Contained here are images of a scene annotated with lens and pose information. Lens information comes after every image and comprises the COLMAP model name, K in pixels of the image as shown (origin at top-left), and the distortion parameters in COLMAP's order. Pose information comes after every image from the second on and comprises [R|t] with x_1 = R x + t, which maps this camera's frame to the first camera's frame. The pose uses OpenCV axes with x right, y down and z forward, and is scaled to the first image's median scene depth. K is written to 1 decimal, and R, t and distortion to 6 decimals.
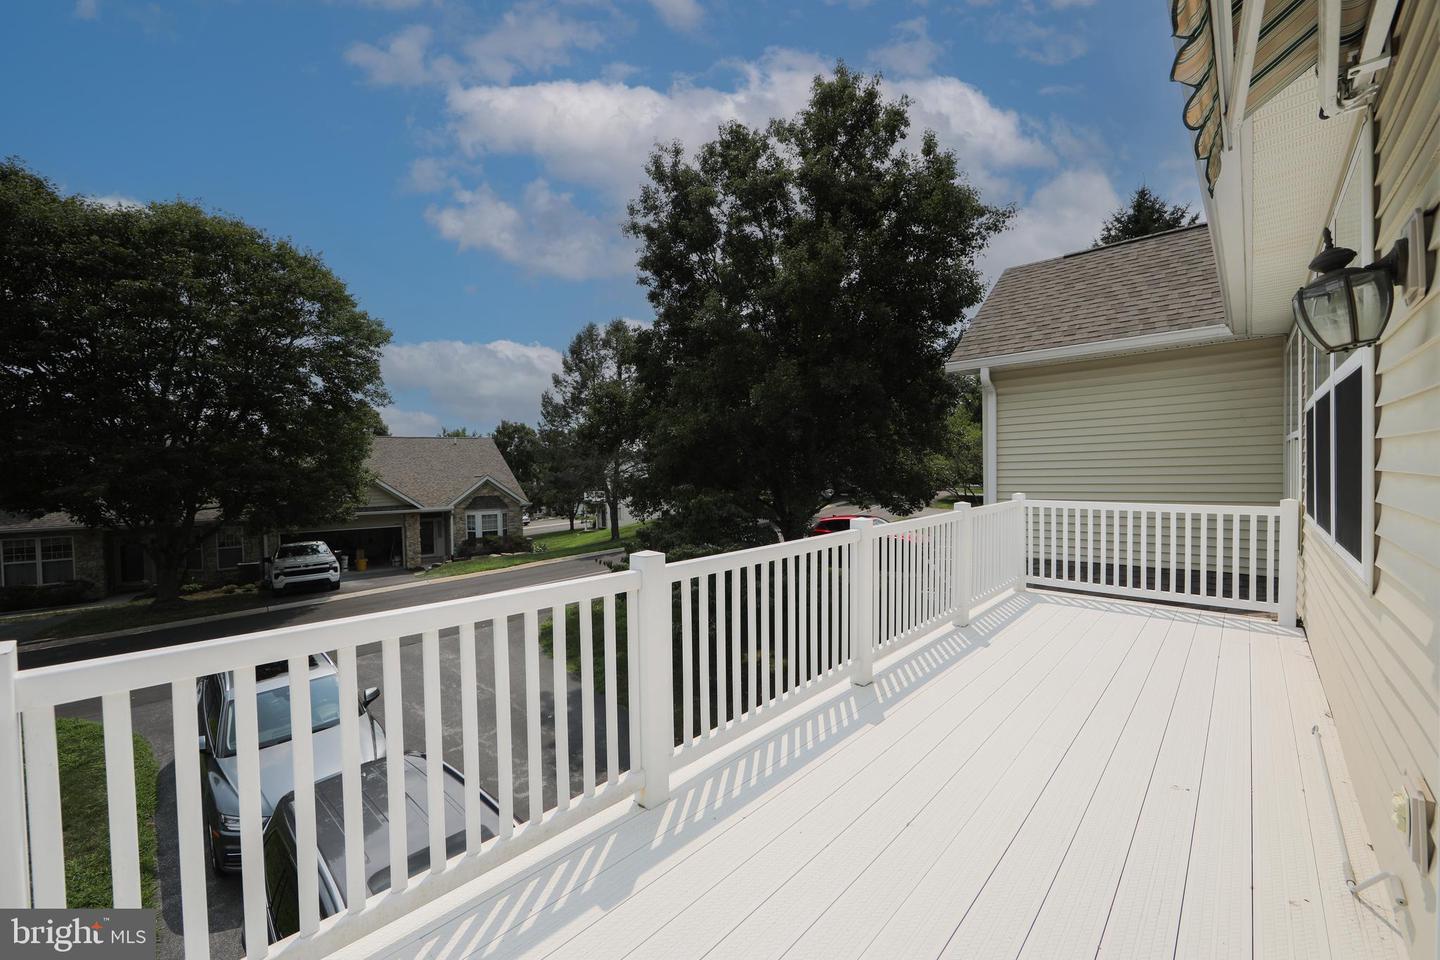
lens RADIAL K [[563.5, 0, 728.1], [0, 563.5, 480.6], [0, 0, 1]] dist [-0.014644, 0.000077]
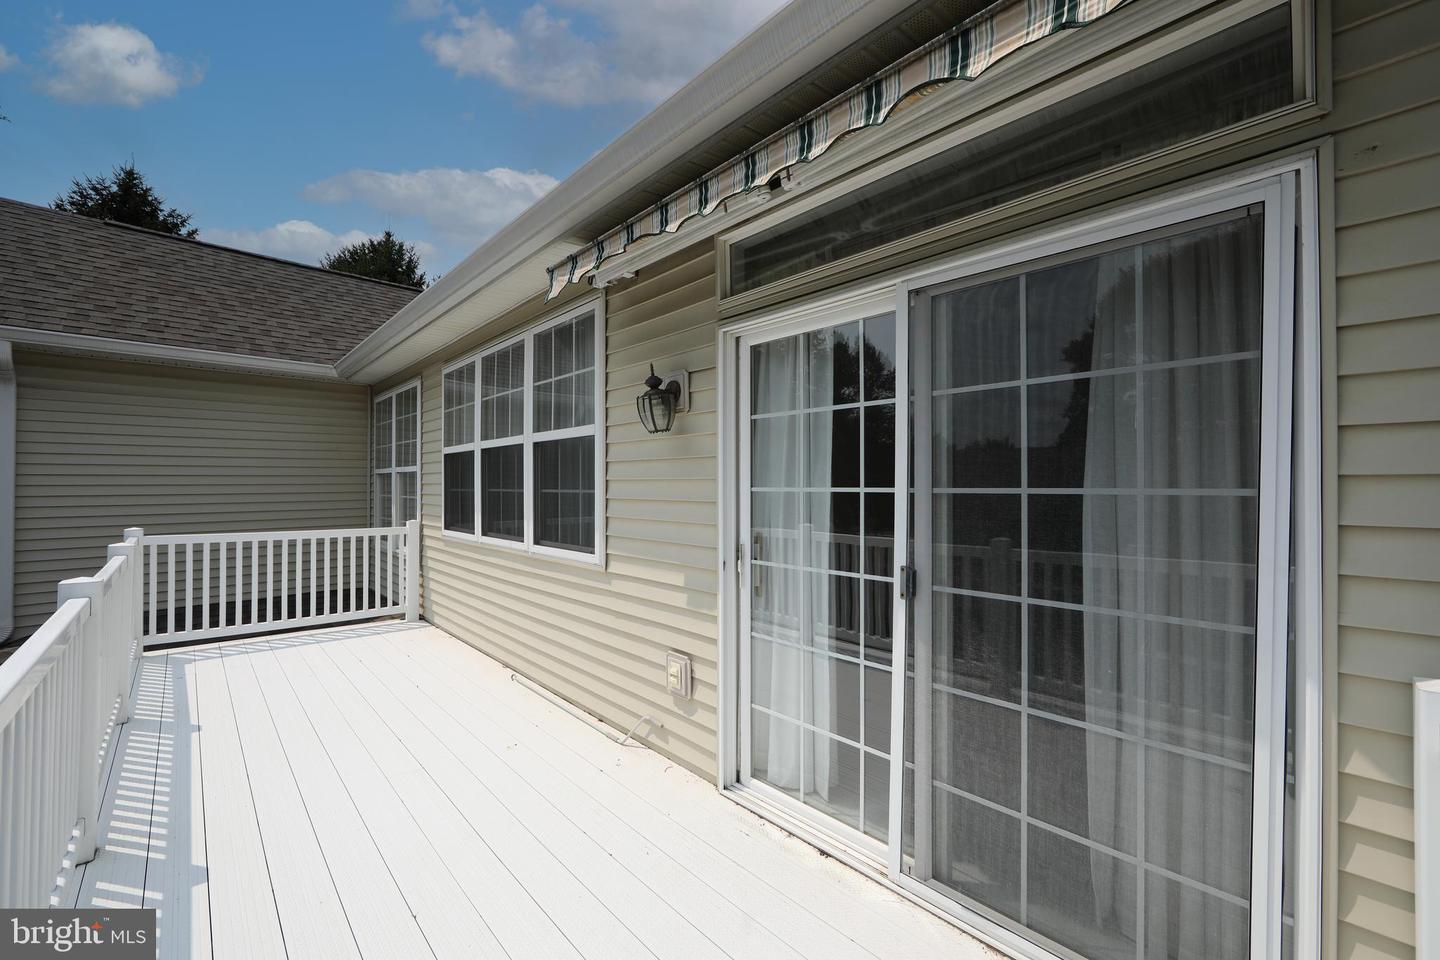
lens RADIAL K [[563.5, 0, 728.1], [0, 563.5, 480.6], [0, 0, 1]] dist [-0.014644, 0.000077]
pose [[0.045329, 0.030453, 0.998508, -0.165805], [0.017849, 0.999351, -0.031289, -0.003034], [-0.998813, 0.019241, 0.044757, 0.153189]]
